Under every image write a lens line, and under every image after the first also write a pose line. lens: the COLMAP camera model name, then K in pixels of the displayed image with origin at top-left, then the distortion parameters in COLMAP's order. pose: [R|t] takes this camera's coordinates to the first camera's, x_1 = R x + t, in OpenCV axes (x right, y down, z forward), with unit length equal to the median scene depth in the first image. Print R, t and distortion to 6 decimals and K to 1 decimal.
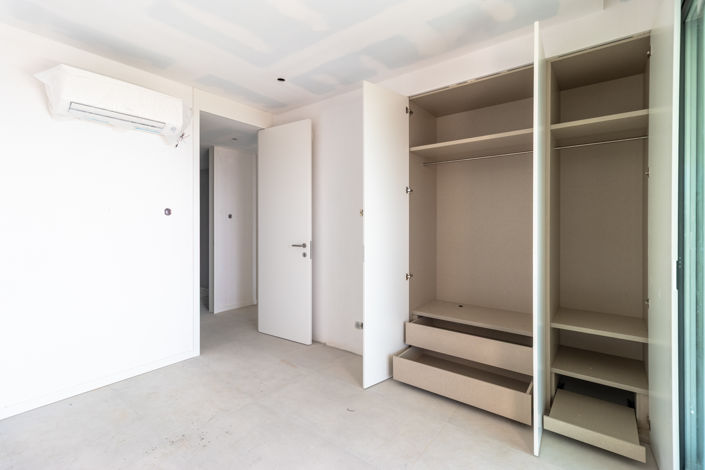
lens RADIAL K [[325.5, 0, 353.6], [0, 325.5, 226.3], [0, 0, 1]] dist [-0.000316, -0.000103]
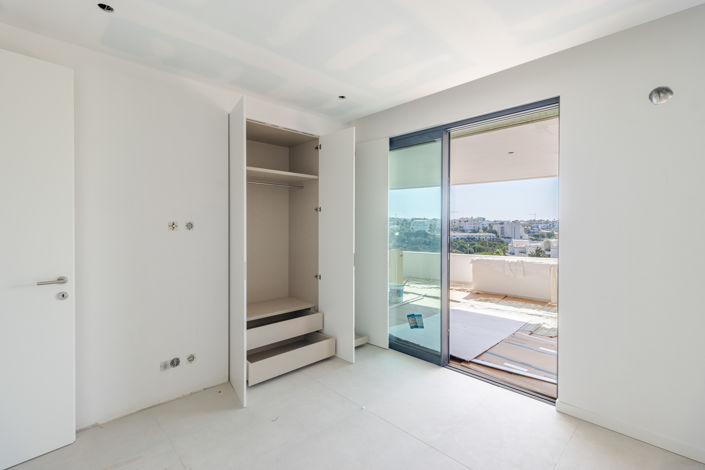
lens RADIAL K [[325.5, 0, 353.6], [0, 325.5, 226.3], [0, 0, 1]] dist [-0.000316, -0.000103]
pose [[0.124424, -0.005210, 0.992215, -0.671339], [-0.003131, 0.999979, 0.005643, -0.043128], [-0.992224, -0.003808, 0.124405, 0.408106]]
